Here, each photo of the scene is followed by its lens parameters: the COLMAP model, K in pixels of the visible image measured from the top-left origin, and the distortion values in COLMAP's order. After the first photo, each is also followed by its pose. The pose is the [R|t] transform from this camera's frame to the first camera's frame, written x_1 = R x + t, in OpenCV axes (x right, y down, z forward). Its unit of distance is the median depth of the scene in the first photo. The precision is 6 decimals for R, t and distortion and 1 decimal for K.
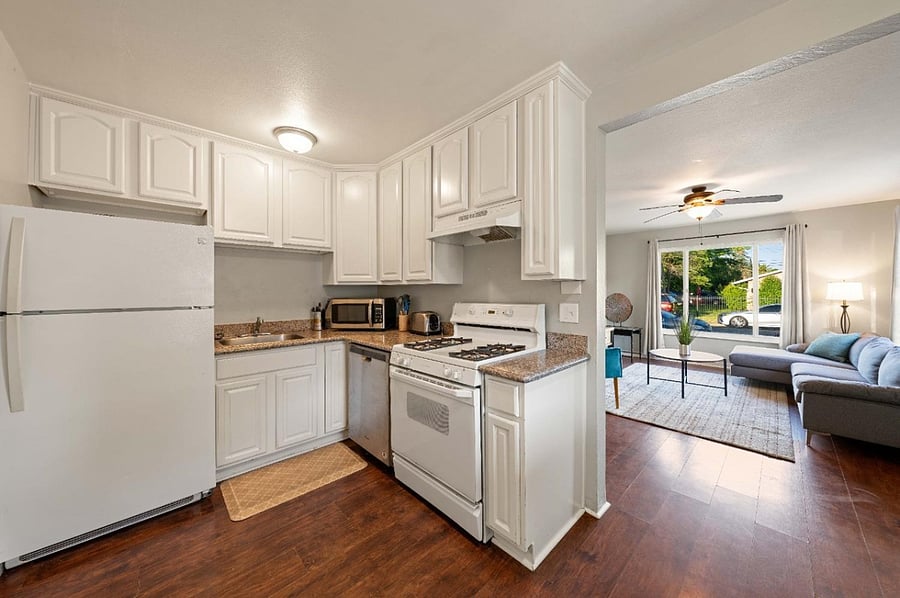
lens RADIAL K [[318.4, 0, 454.6], [0, 318.4, 292.2], [0, 0, 1]] dist [-0.001649, -0.000008]
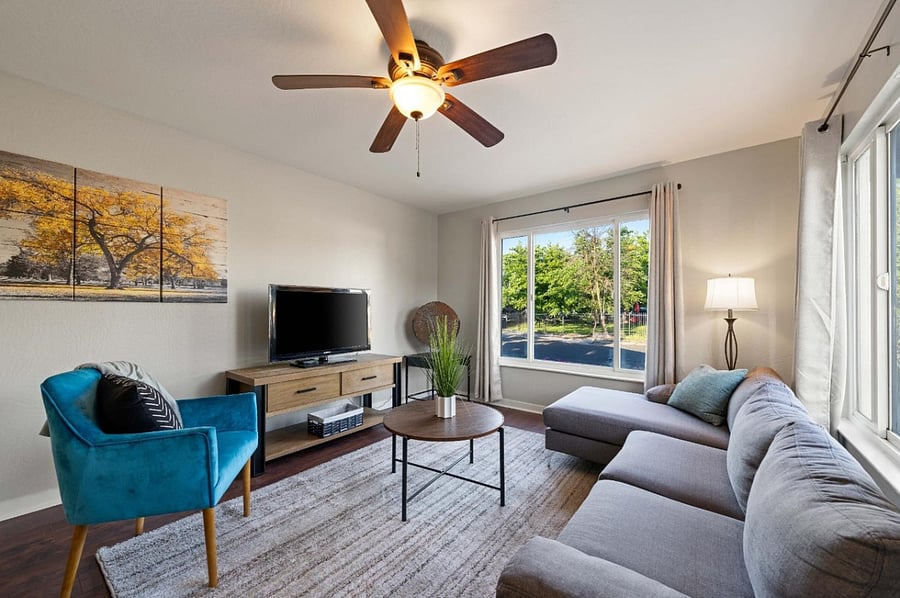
lens RADIAL K [[352.9, 0, 446.5], [0, 352.9, 305.9], [0, 0, 1]] dist [0.001296, -0.000013]
pose [[0.990921, 0.006033, 0.134313, 0.632502], [-0.004535, 0.999924, -0.011456, 0.028661], [-0.134372, 0.010743, 0.990873, 0.435055]]
